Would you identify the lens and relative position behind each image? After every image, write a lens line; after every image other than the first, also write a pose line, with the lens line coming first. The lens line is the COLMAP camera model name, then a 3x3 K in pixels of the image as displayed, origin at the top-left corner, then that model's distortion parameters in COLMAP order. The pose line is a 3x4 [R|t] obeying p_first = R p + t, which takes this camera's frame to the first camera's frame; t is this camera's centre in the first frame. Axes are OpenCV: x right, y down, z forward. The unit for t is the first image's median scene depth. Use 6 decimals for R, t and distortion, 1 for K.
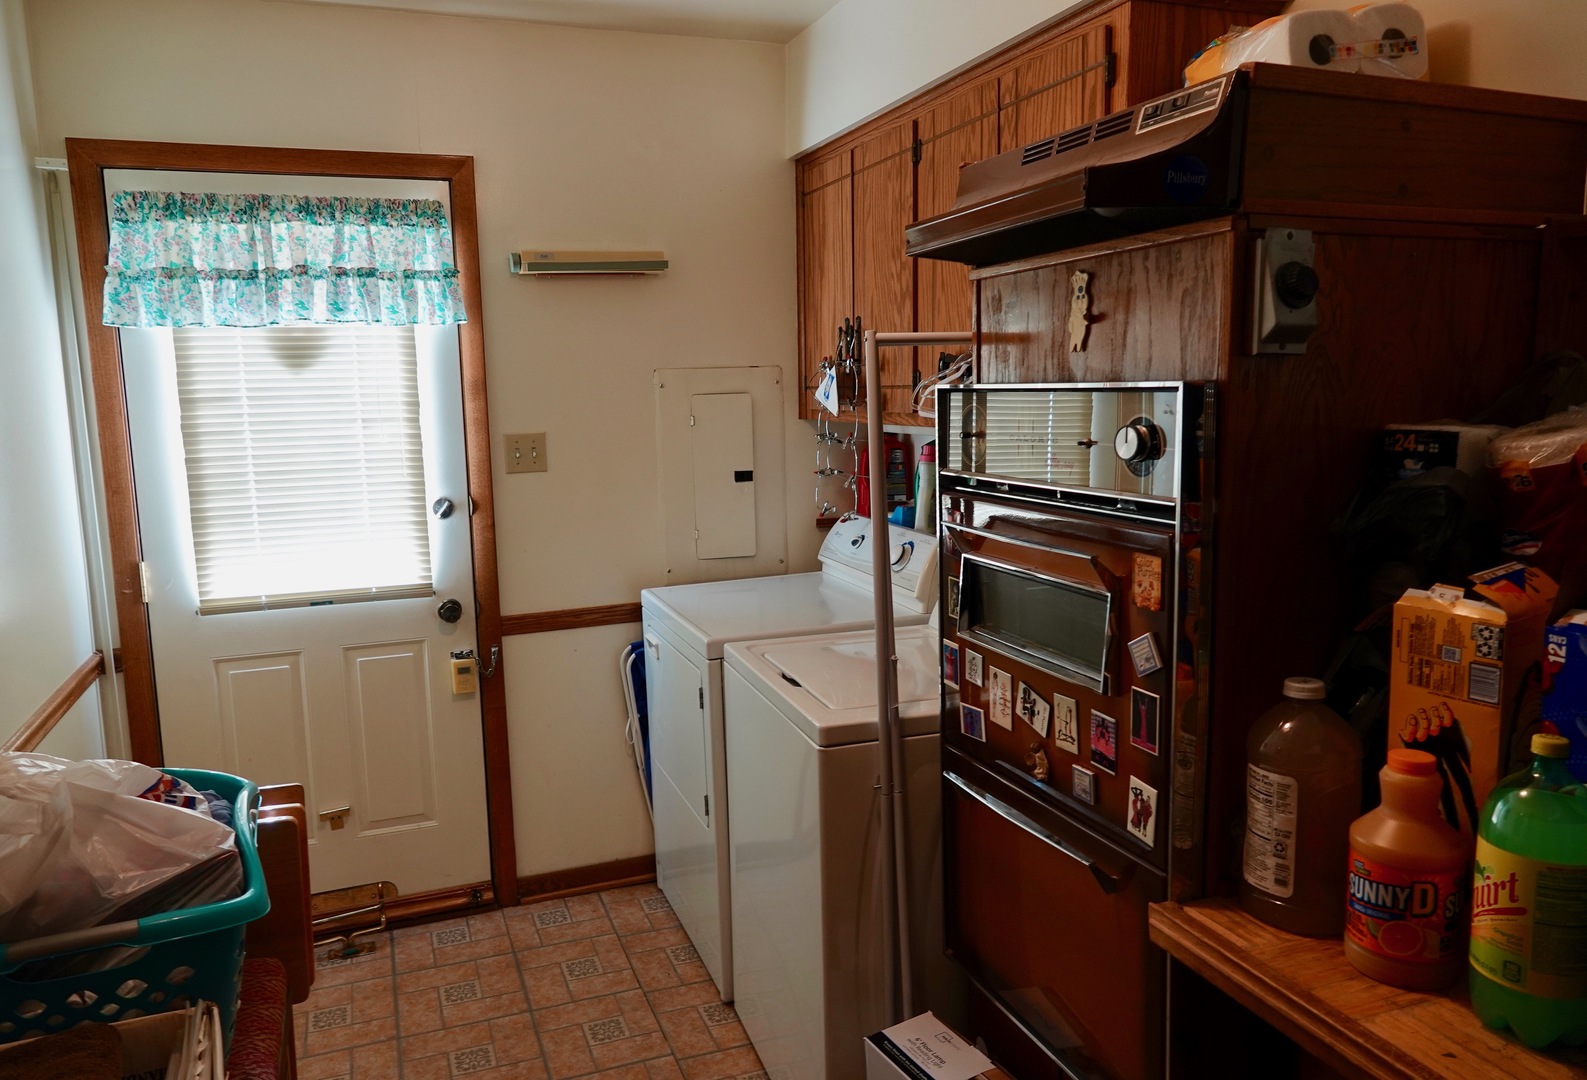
lens RADIAL K [[1134.2, 0, 794.1], [0, 1134.2, 536.5], [0, 0, 1]] dist [-0.005853, -0.001794]
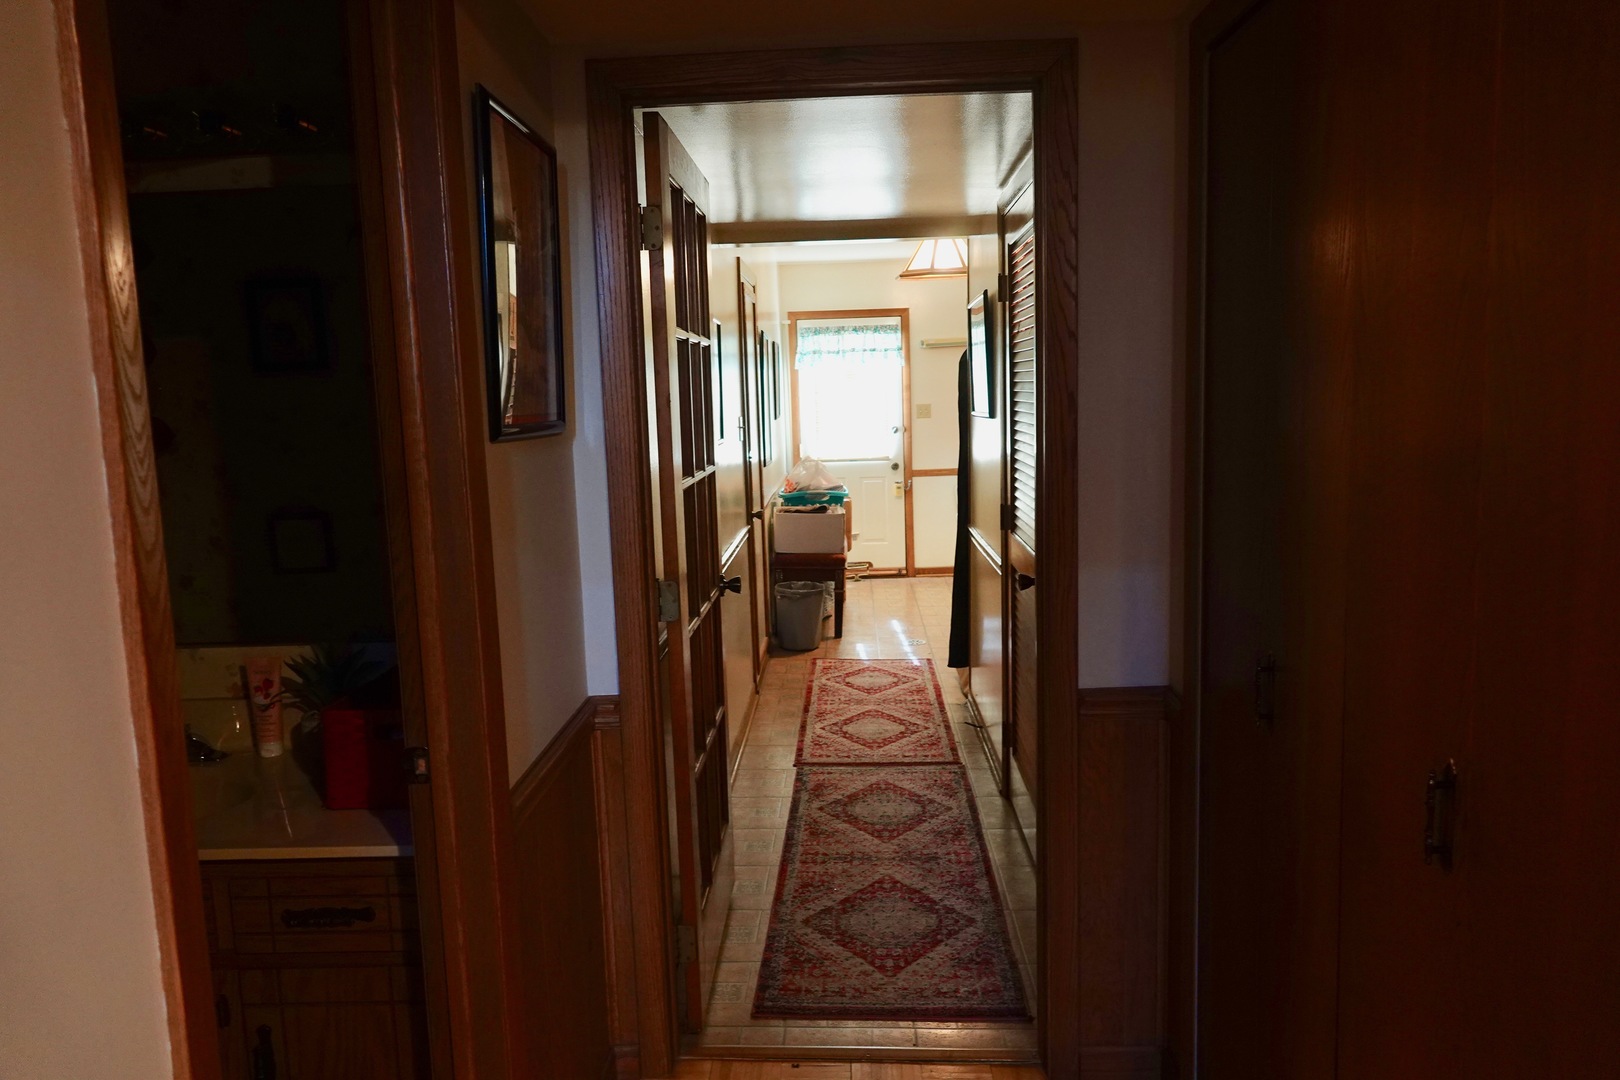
lens RADIAL K [[1118.0, 0, 811.4], [0, 1118.0, 538.3], [0, 0, 1]] dist [-0.000104, -0.001929]
pose [[0.922700, 0.044808, -0.382905, 0.595938], [-0.042323, 0.998993, 0.014915, 0.217190], [0.383188, 0.002444, 0.923667, -1.702390]]
